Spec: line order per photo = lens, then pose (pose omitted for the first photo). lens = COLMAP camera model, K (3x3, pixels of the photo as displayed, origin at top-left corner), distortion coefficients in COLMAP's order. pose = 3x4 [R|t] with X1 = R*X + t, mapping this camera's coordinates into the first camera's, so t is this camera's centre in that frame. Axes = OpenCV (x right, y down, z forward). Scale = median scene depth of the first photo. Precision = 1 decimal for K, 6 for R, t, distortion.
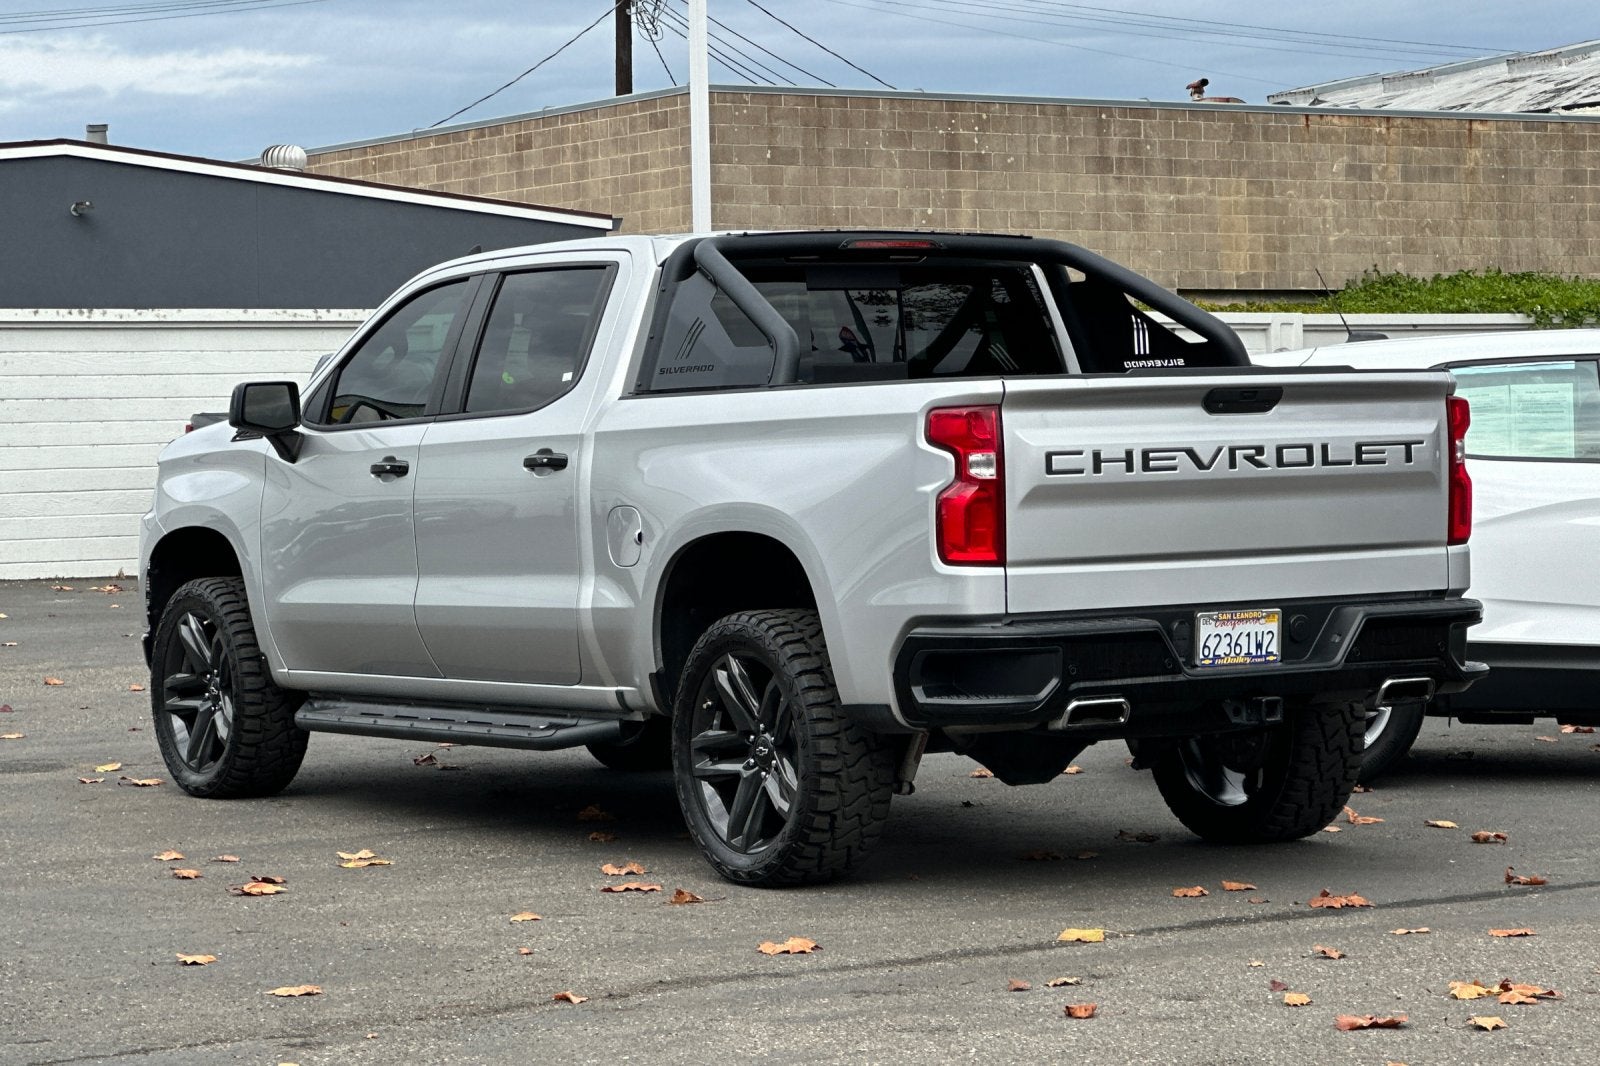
lens RADIAL K [[4374.2, 0, 800.0], [0, 4374.2, 533.0], [0, 0, 1]] dist [-0.233504, 1.173551]
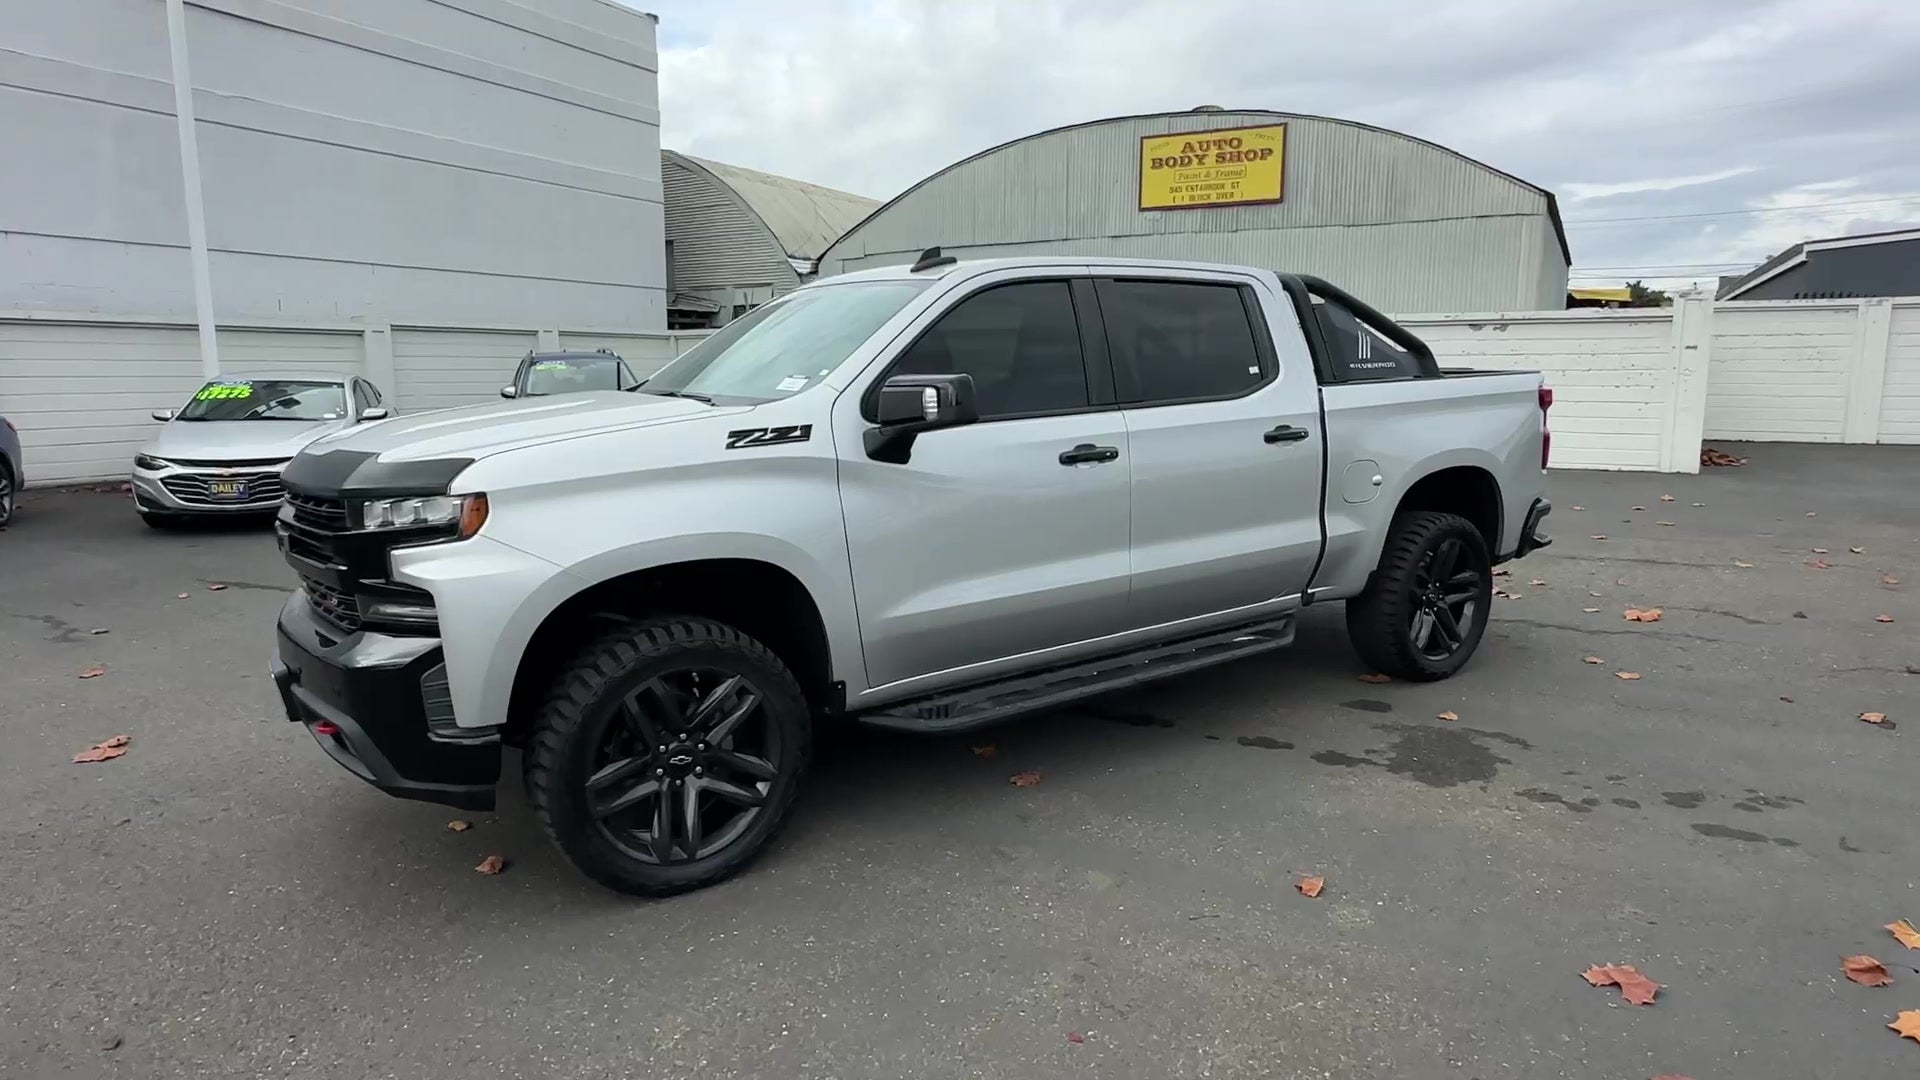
lens RADIAL K [[1114.3, 0, 960.0], [0, 1114.3, 540.0], [0, 0, 1]] dist [-0.003875, 0.000400]
pose [[-0.025055, -0.138708, 0.990016, -0.430842], [0.041695, 0.989320, 0.139666, -0.039602], [-0.998816, 0.044778, -0.019004, 1.221938]]
